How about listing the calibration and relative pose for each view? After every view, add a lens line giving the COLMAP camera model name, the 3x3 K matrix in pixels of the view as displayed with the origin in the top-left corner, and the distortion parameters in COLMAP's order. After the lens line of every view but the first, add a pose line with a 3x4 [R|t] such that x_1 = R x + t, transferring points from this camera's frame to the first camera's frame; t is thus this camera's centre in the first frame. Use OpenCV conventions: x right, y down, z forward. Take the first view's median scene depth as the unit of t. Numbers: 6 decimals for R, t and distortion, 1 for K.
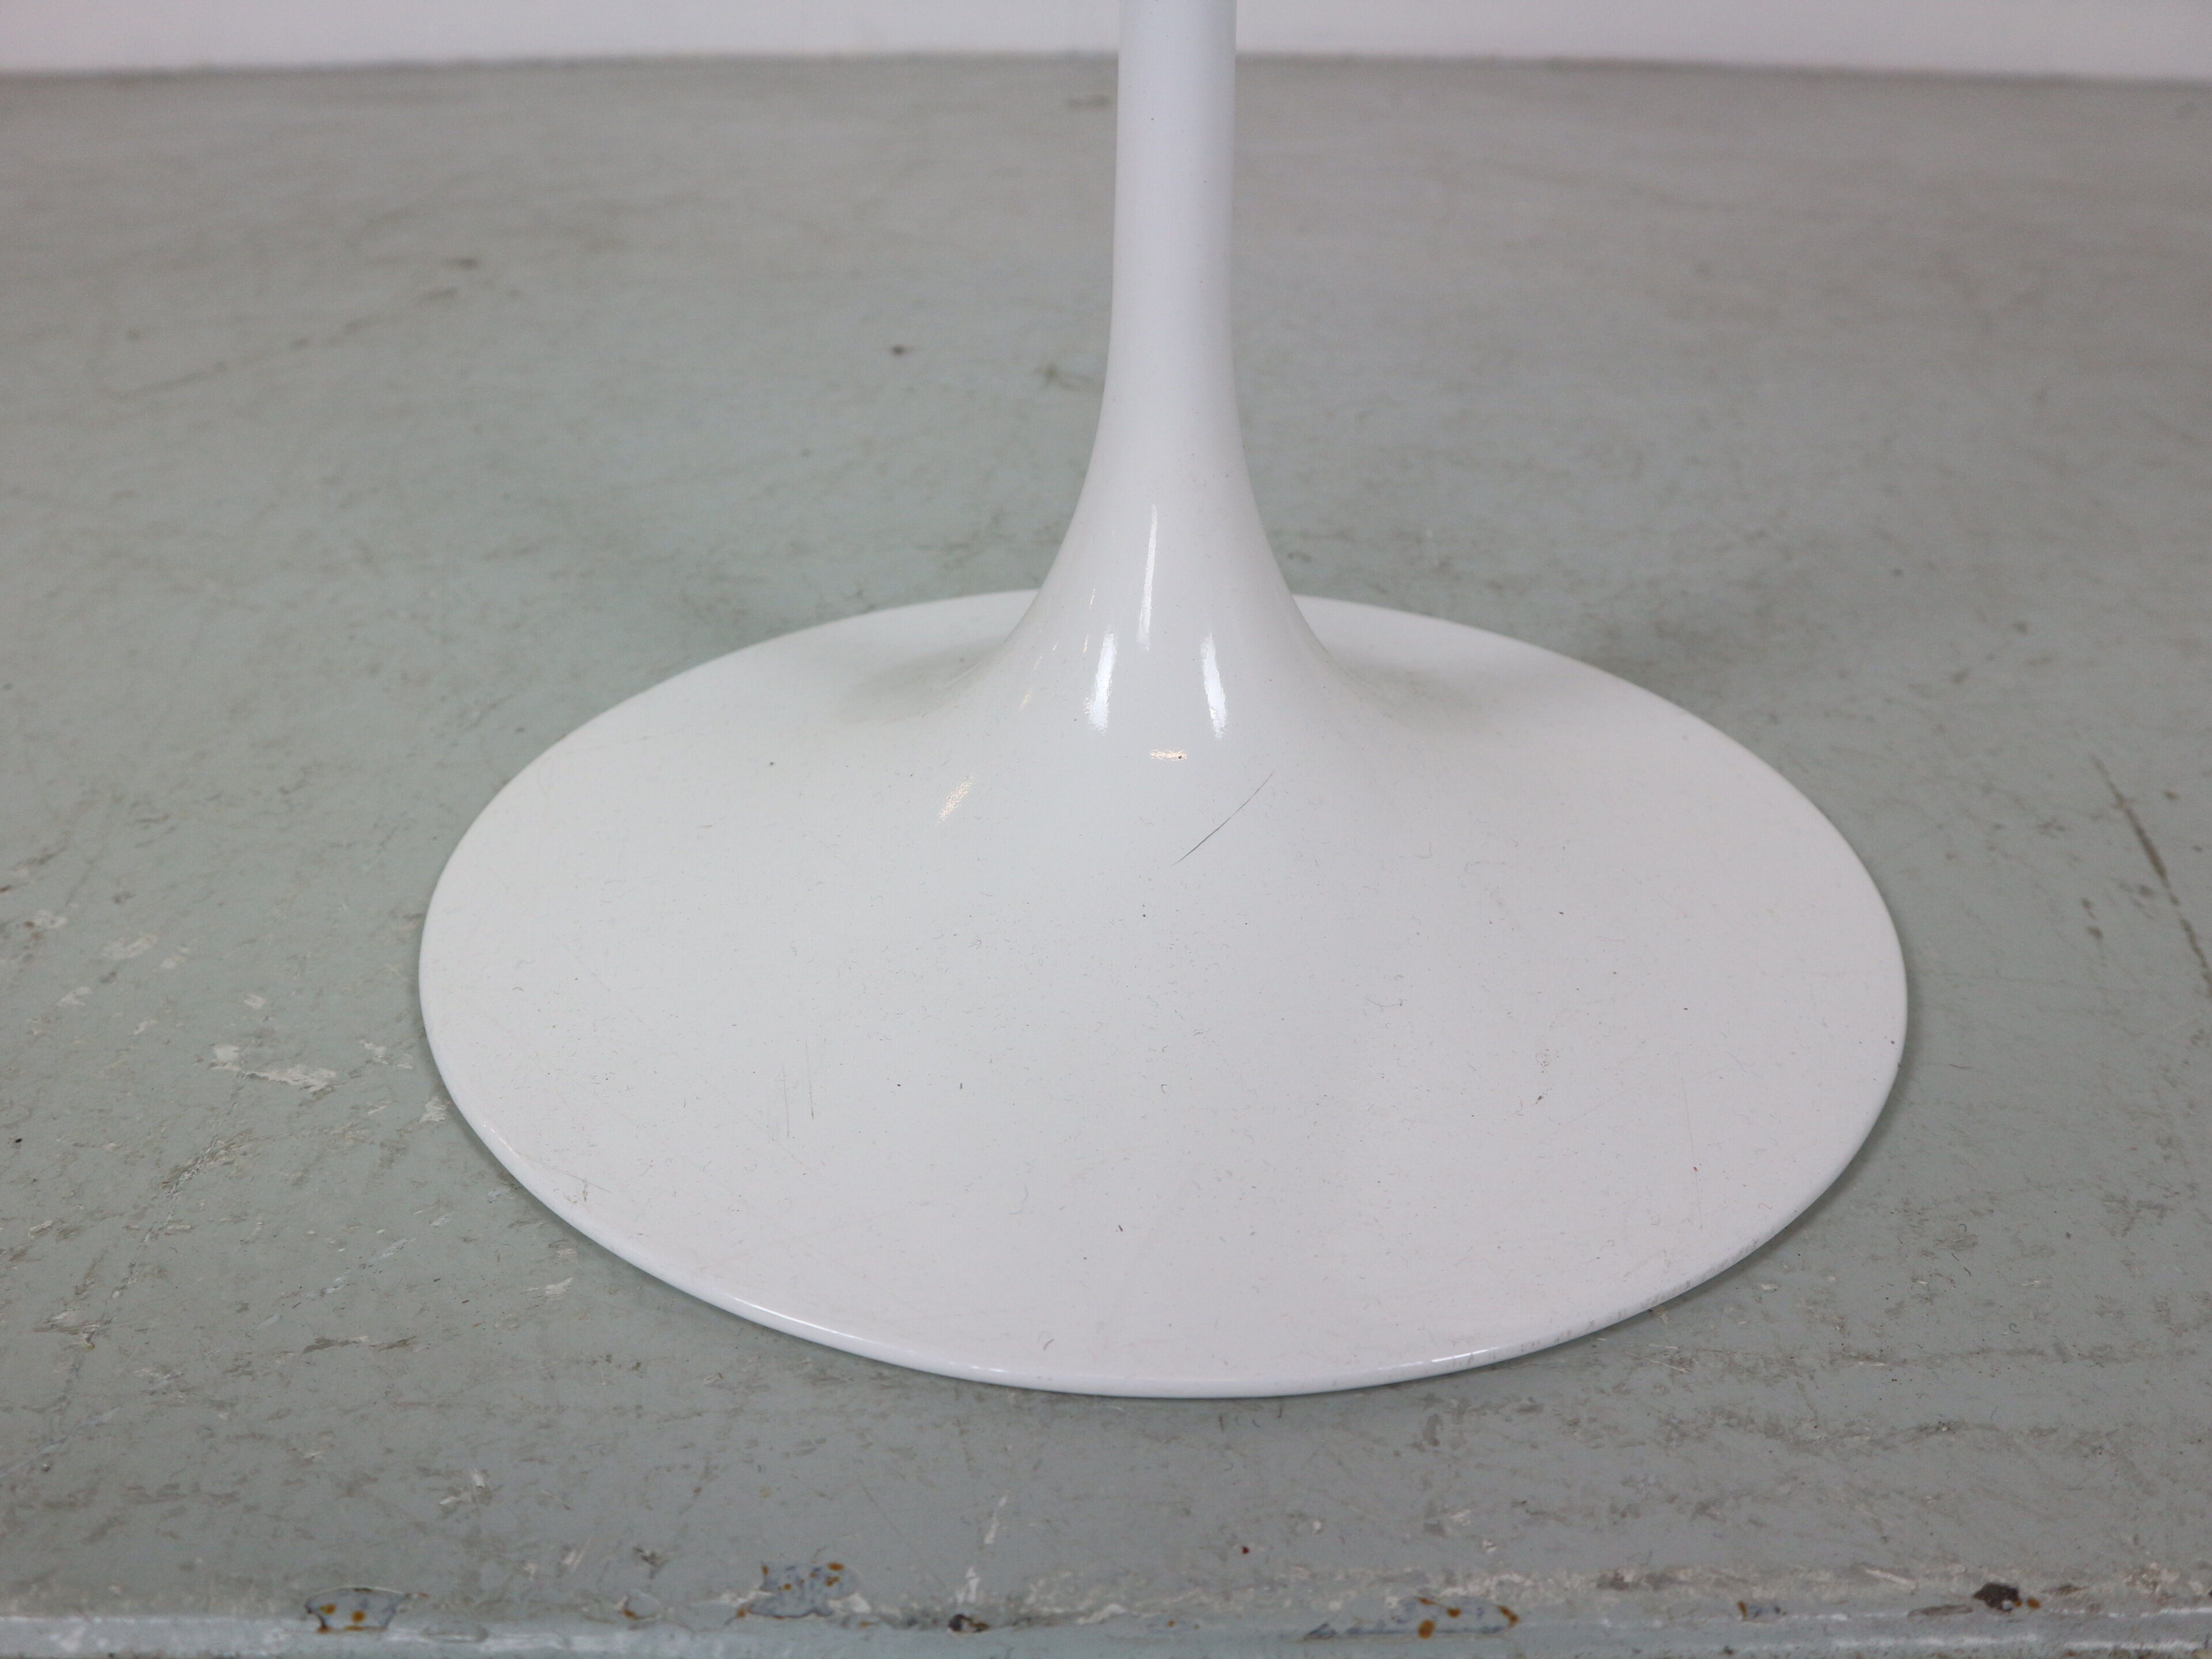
lens RADIAL K [[1725.0, 0, 1101.5], [0, 1725.0, 853.7], [0, 0, 1]] dist [-0.123151, 0.079637]
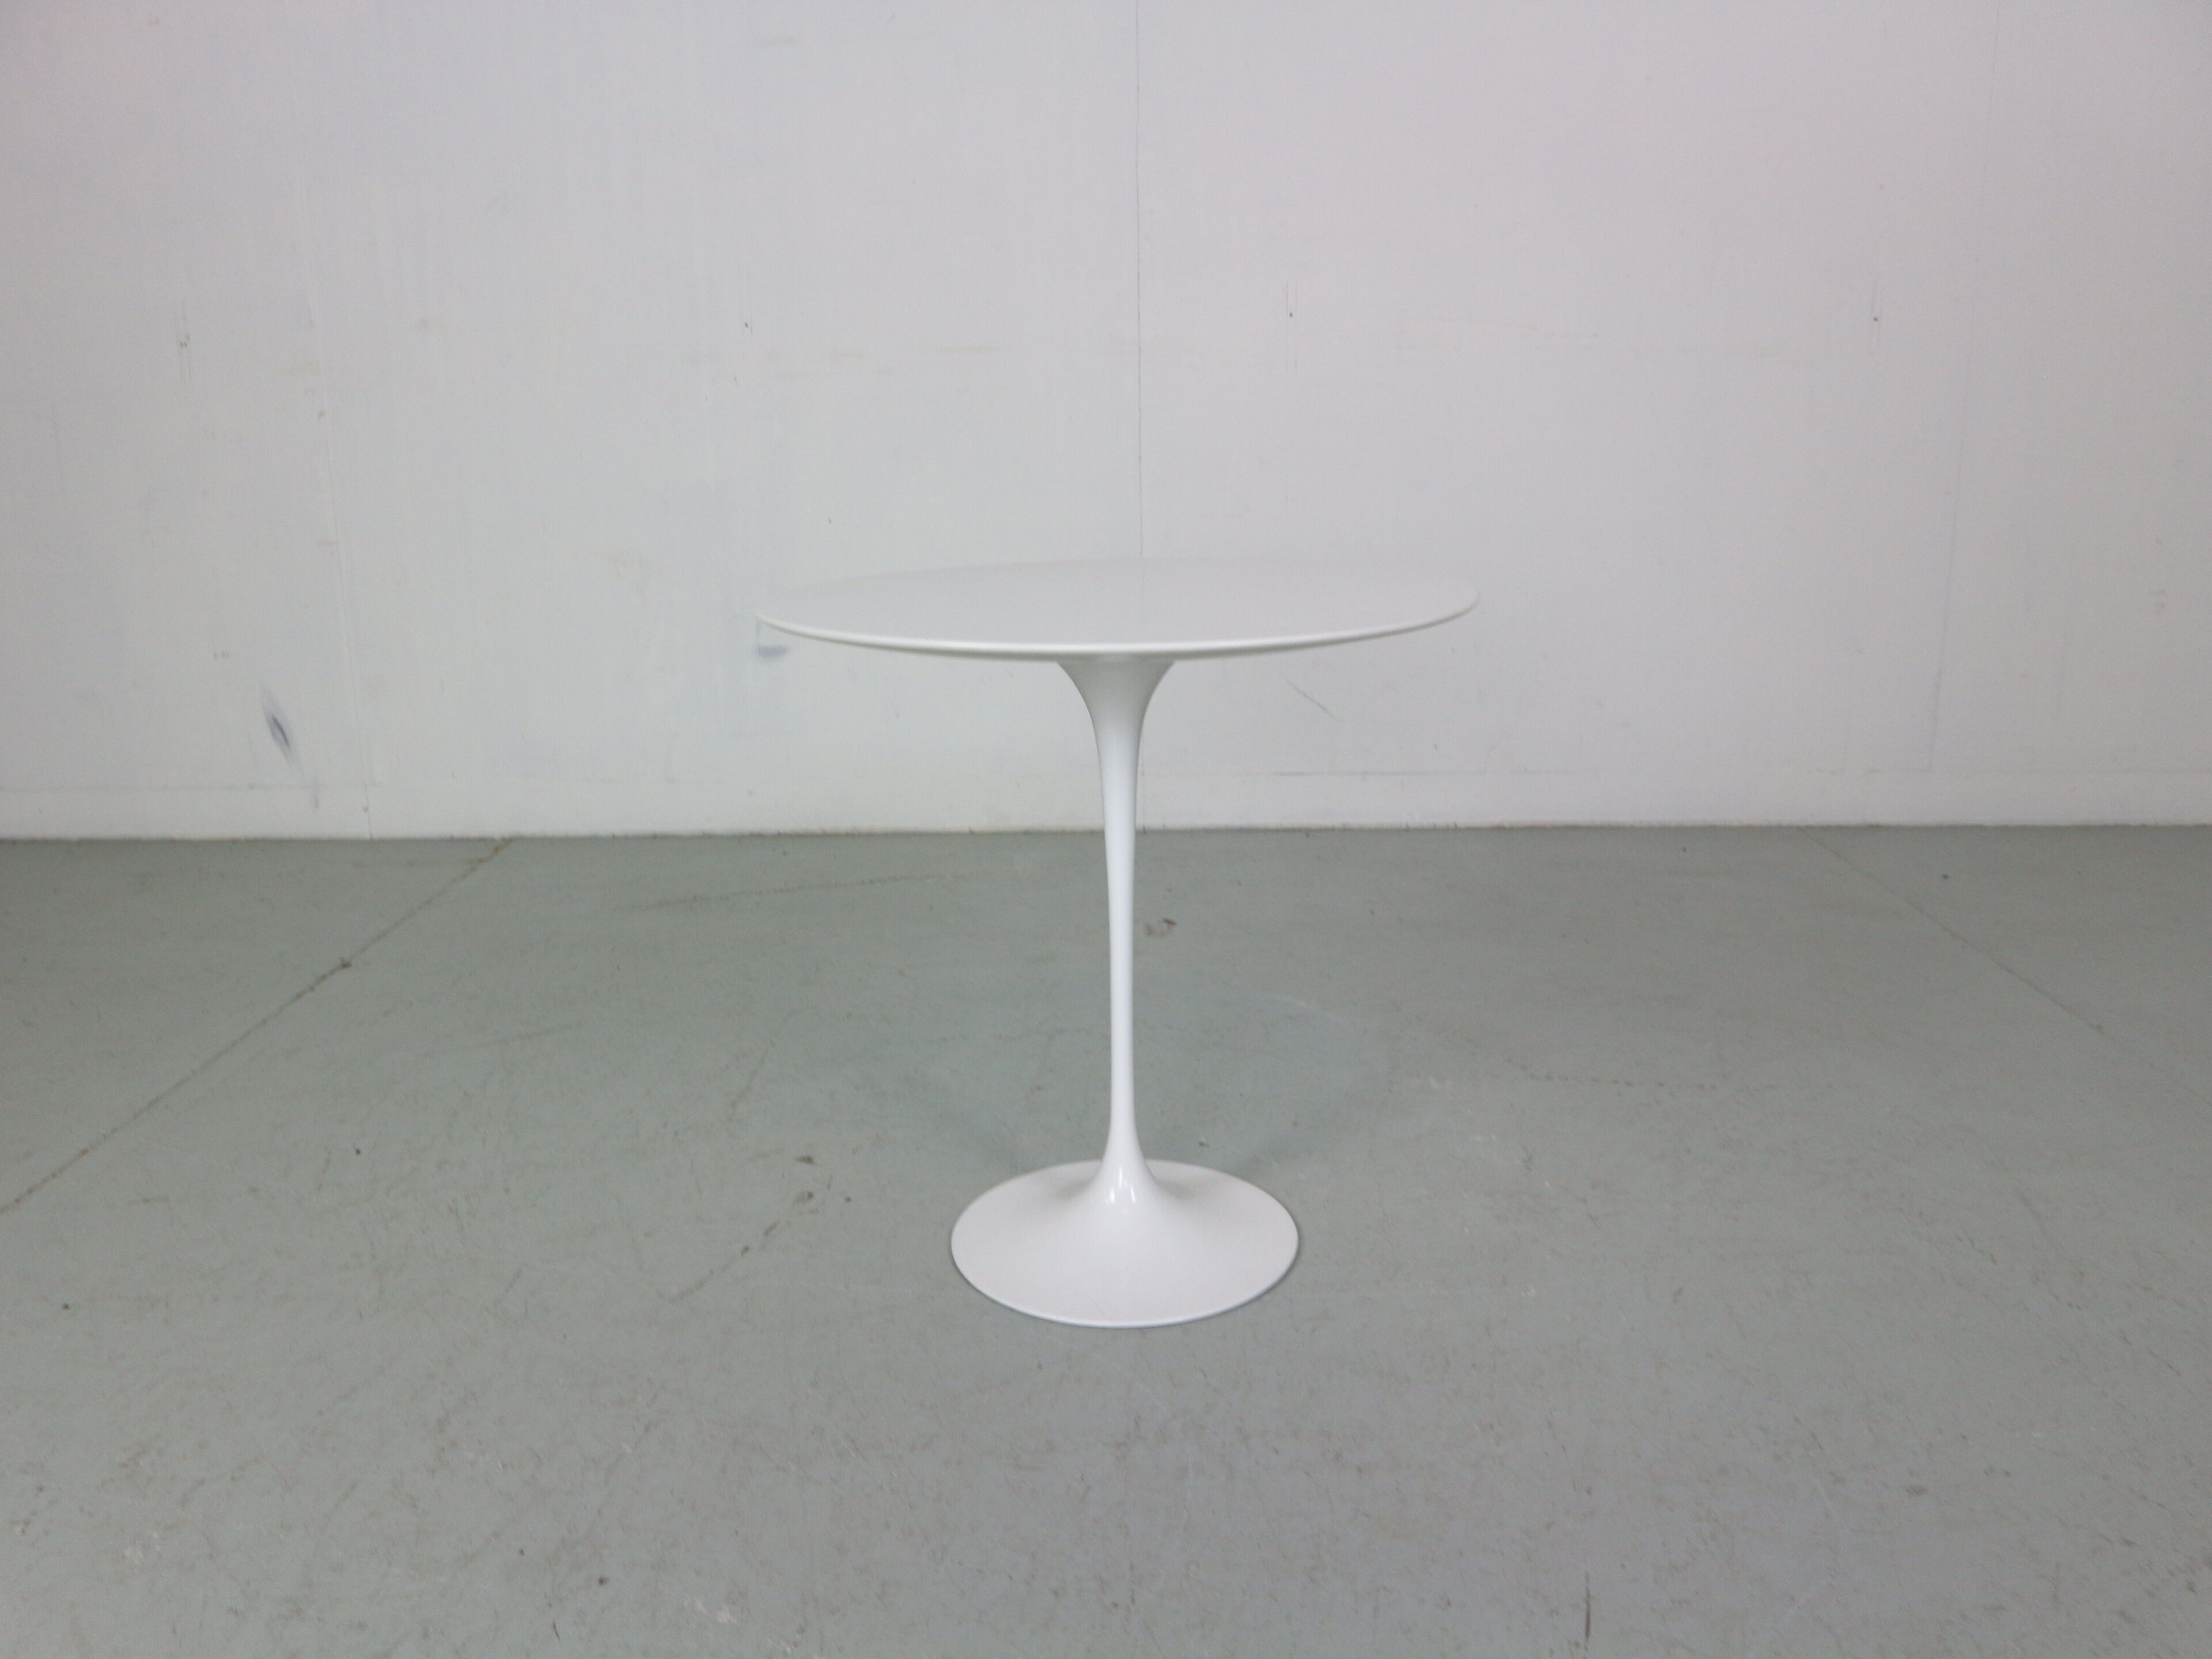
lens RADIAL K [[1725.0, 0, 1098.1], [0, 1725.0, 830.7], [0, 0, 1]] dist [-0.123151, 0.079637]
pose [[0.999379, -0.011899, -0.033159, -0.039490], [0.002392, 0.961979, -0.273114, -0.430352], [0.035148, 0.272866, 0.961410, -1.690905]]
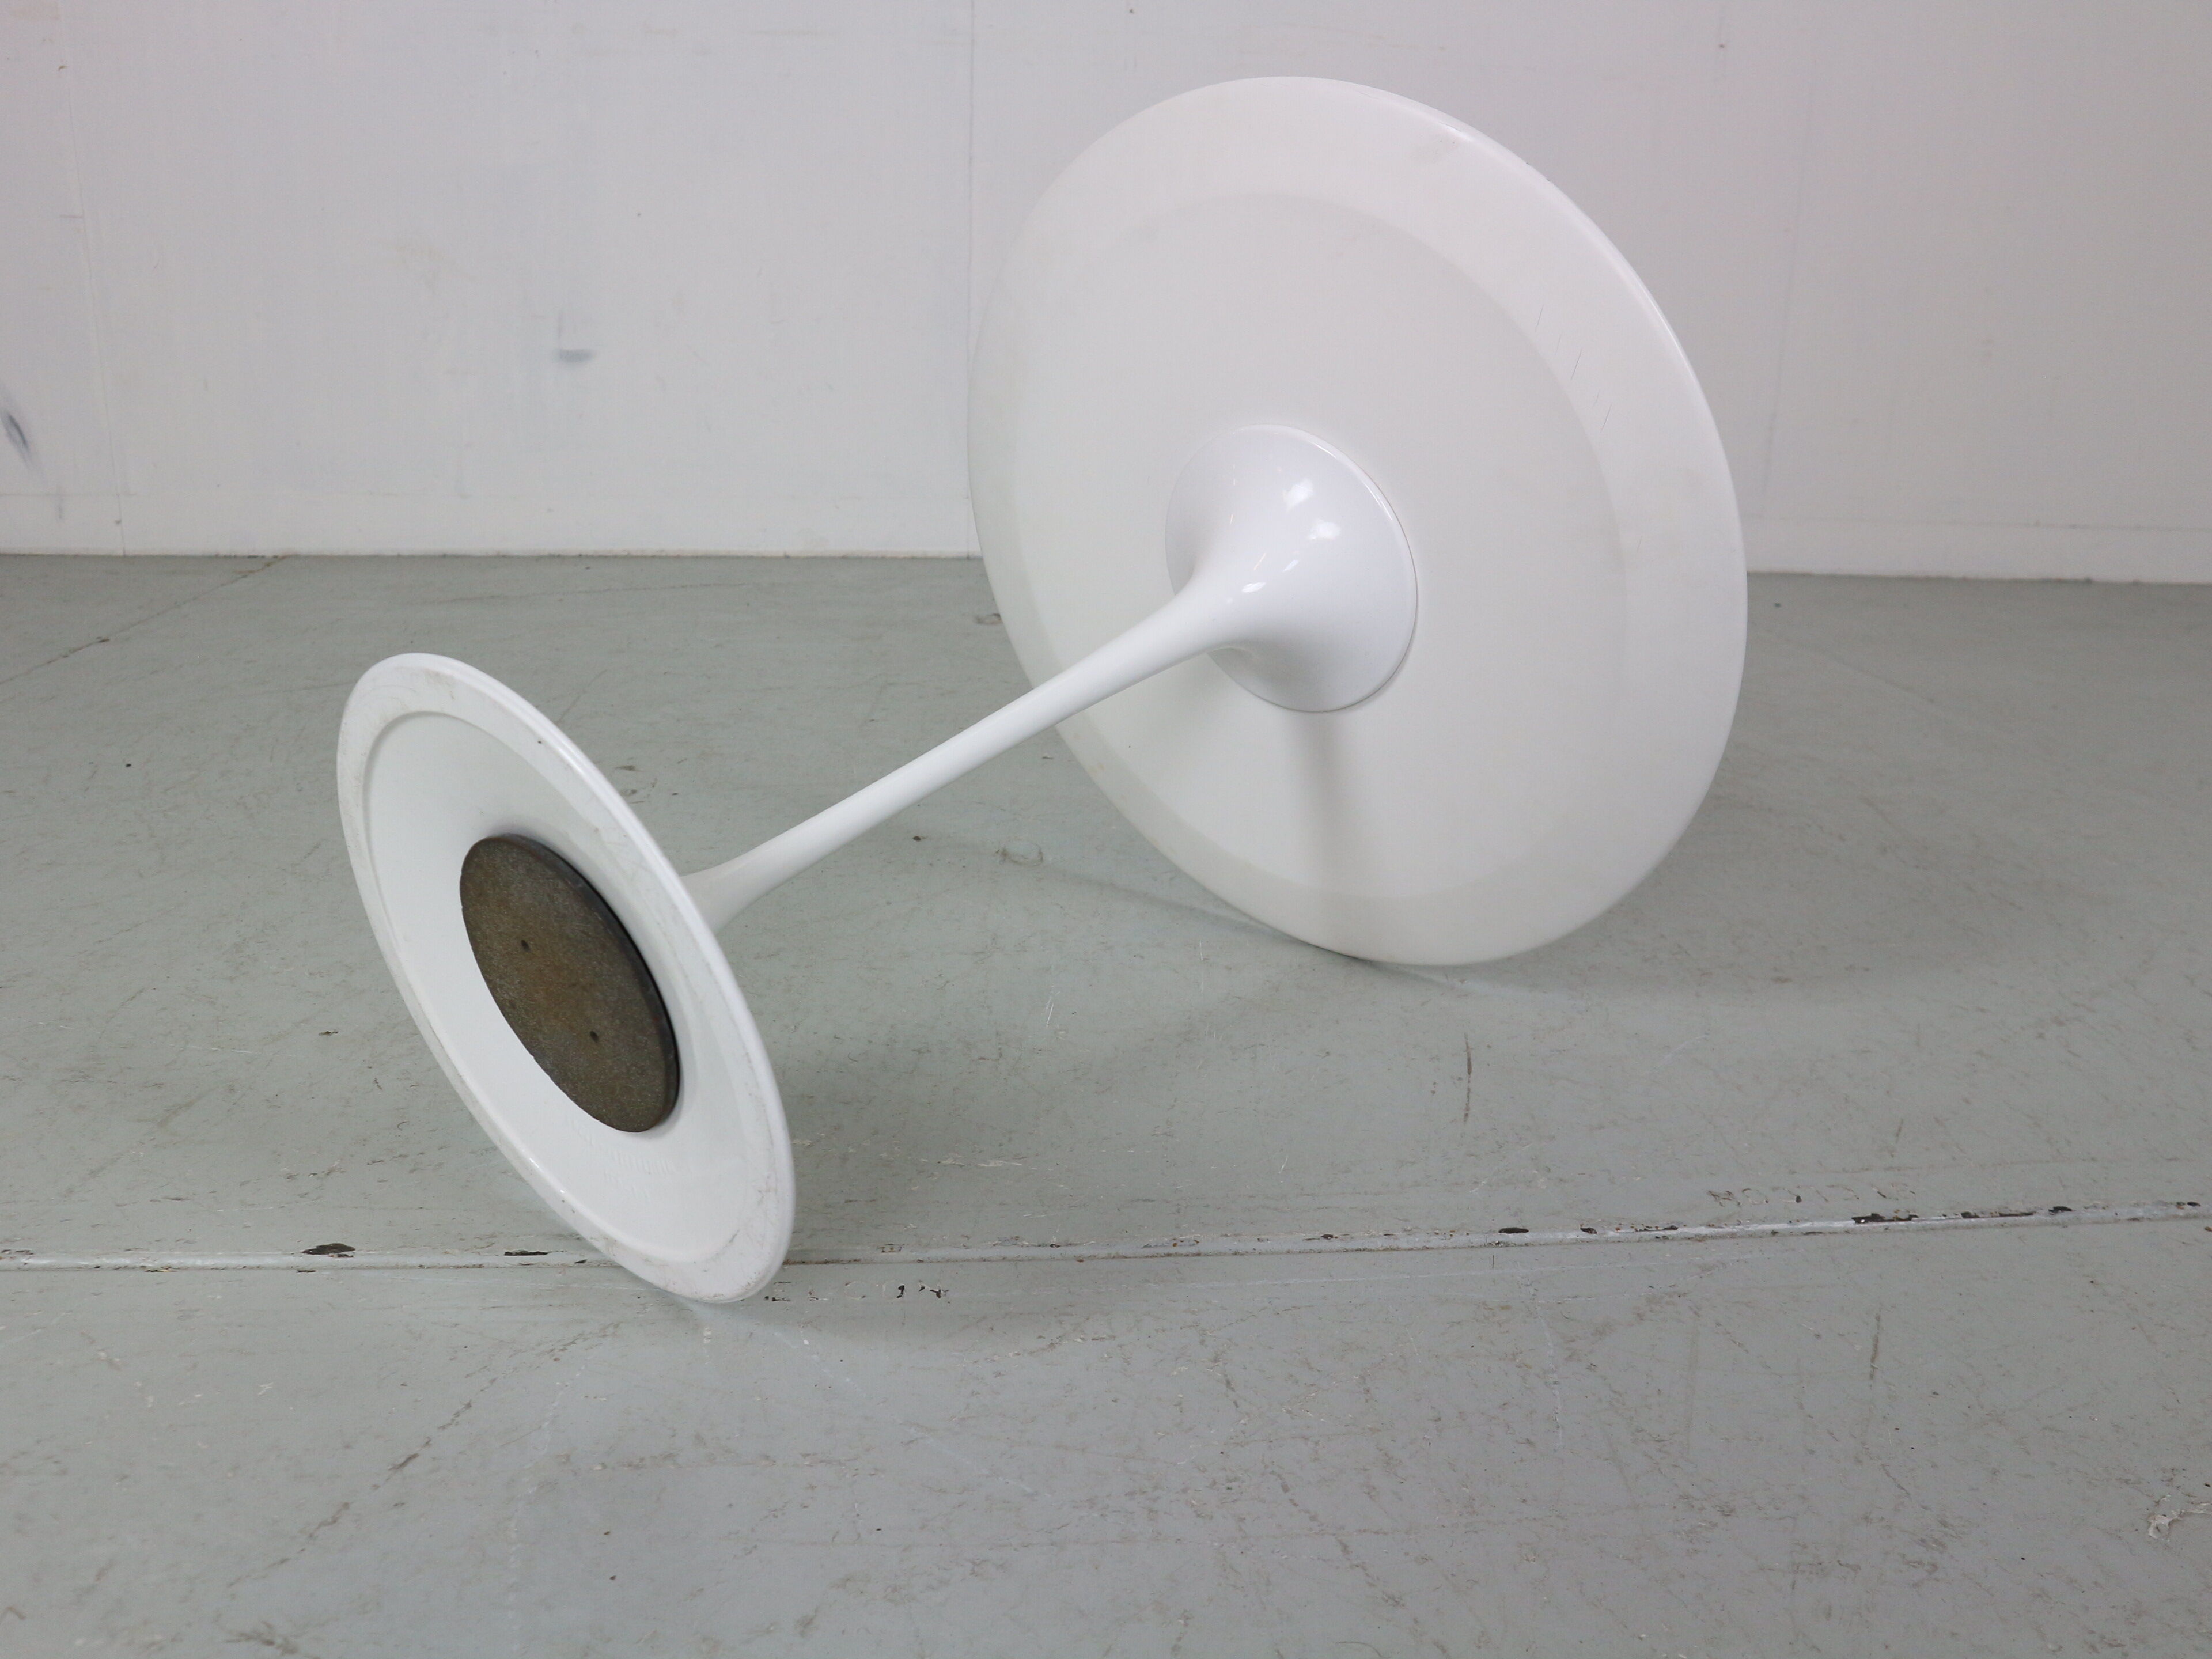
lens RADIAL K [[1791.7, 0, 1102.5], [0, 1791.7, 817.5], [0, 0, 1]] dist [-0.111256, 0.075019]
pose [[0.996476, -0.003872, 0.083784, -0.147727], [0.022946, 0.973410, -0.227919, 0.210909], [-0.080674, 0.229038, 0.970069, -1.513857]]
